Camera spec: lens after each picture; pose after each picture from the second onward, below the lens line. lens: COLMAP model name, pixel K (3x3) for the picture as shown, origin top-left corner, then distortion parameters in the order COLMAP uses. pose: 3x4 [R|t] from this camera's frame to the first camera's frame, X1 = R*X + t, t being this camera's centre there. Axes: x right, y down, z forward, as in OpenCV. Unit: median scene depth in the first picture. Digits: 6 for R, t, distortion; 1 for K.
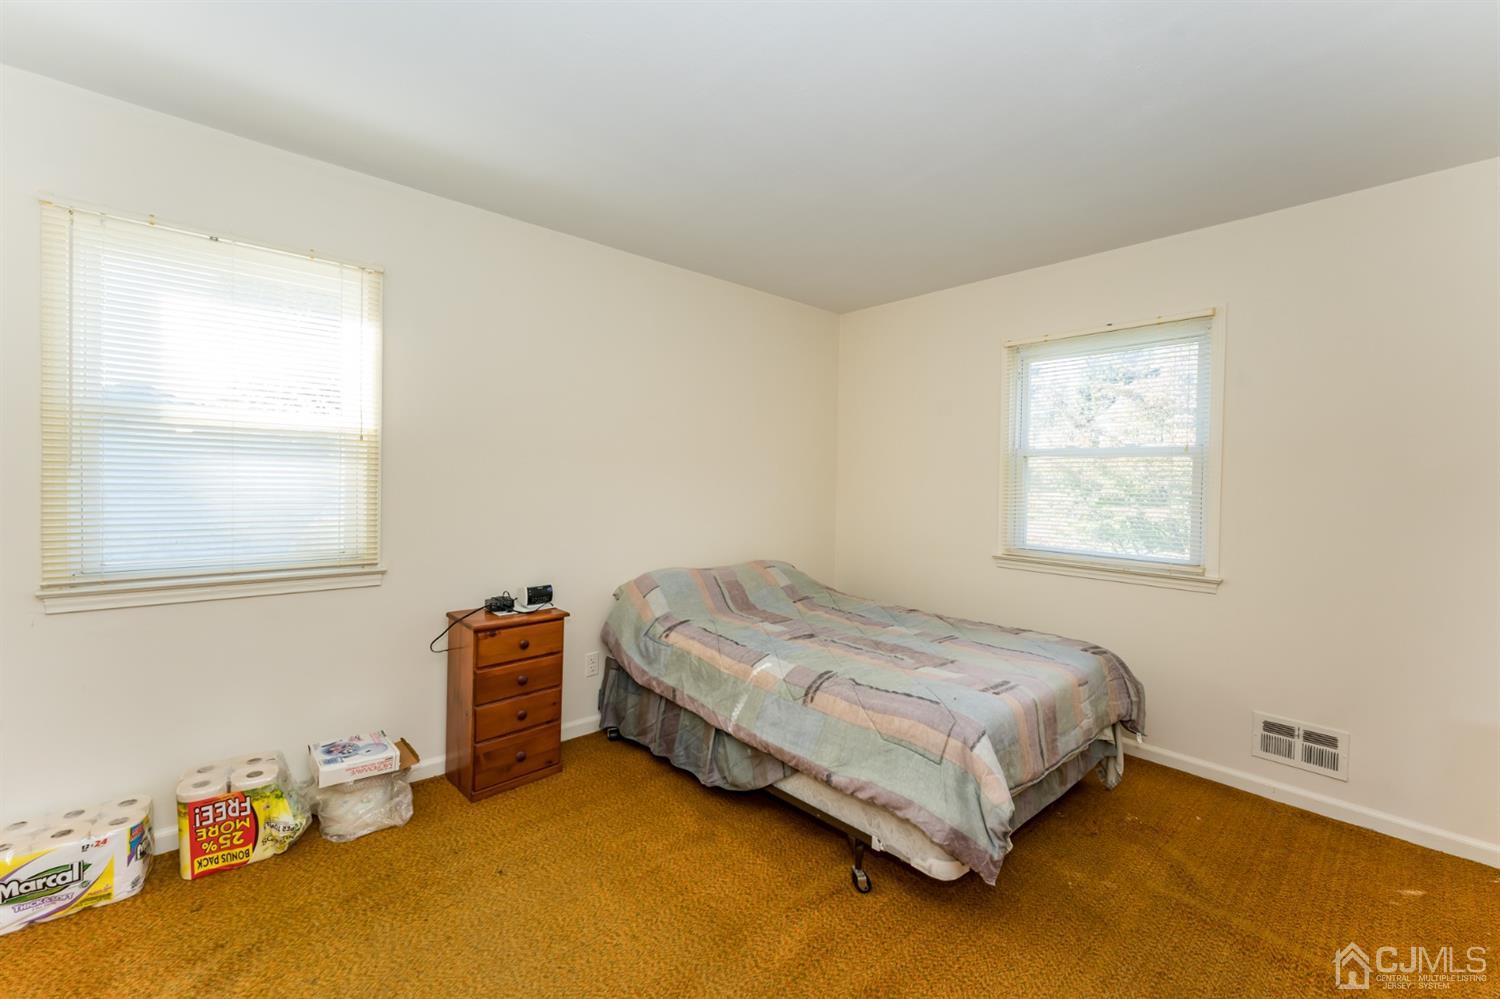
lens RADIAL K [[592.8, 0, 742.9], [0, 592.8, 502.5], [0, 0, 1]] dist [0.004653, 0.000337]
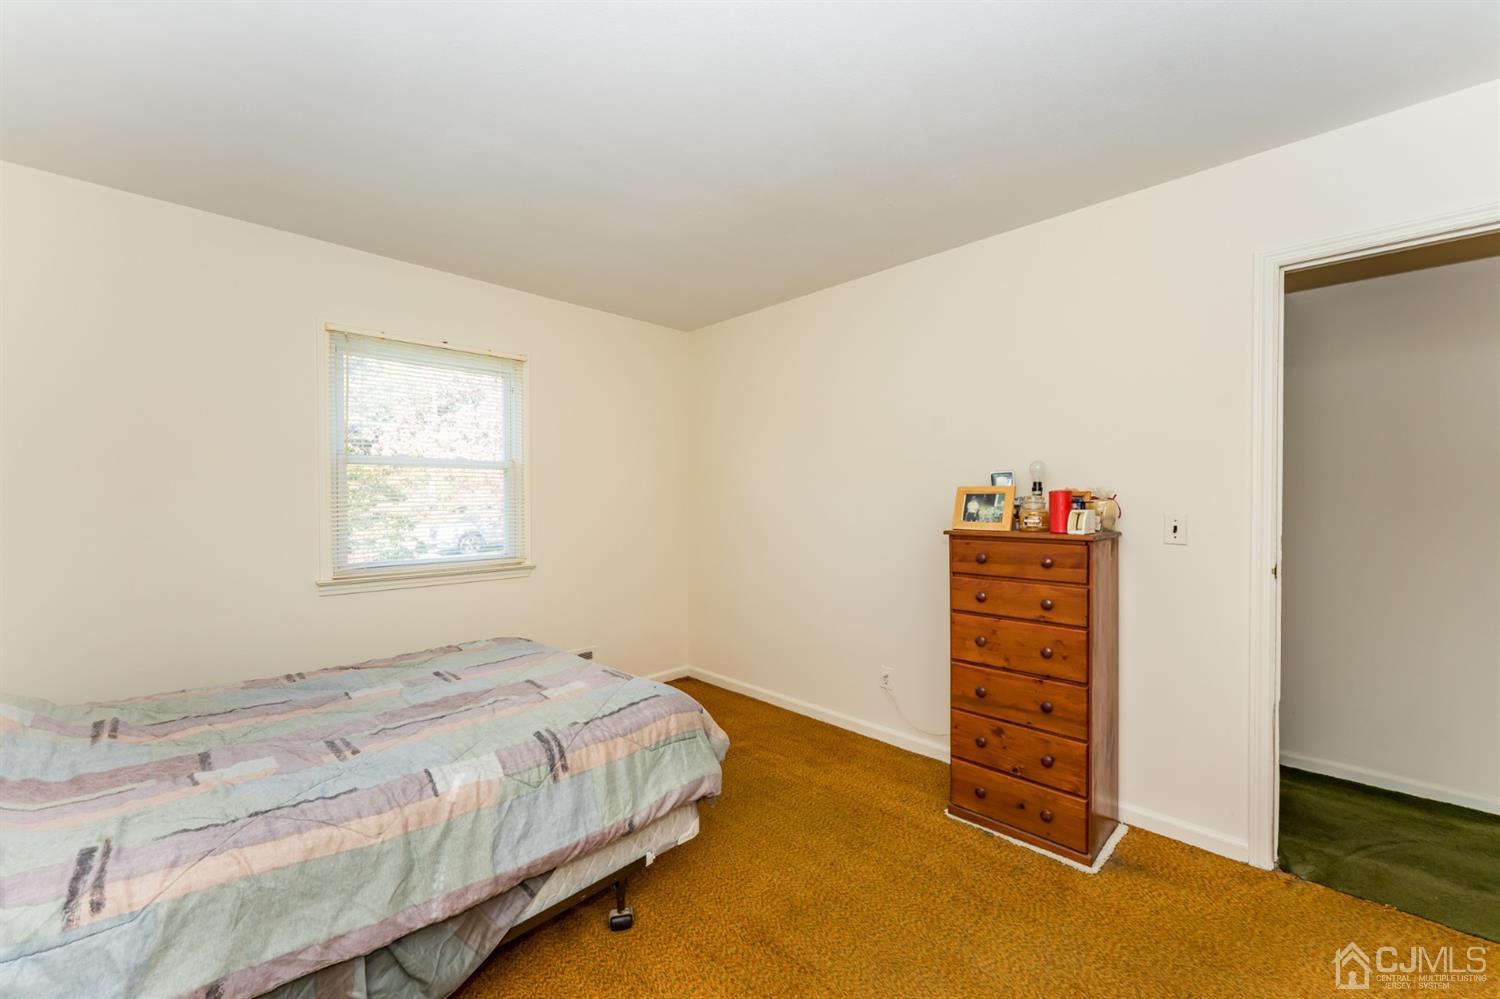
lens RADIAL K [[592.8, 0, 742.9], [0, 592.8, 502.5], [0, 0, 1]] dist [0.004653, 0.000337]
pose [[-0.035606, -0.030211, 0.998909, -0.622579], [0.030337, 0.999050, 0.031297, -0.042329], [-0.998905, 0.031418, -0.034656, 0.698488]]
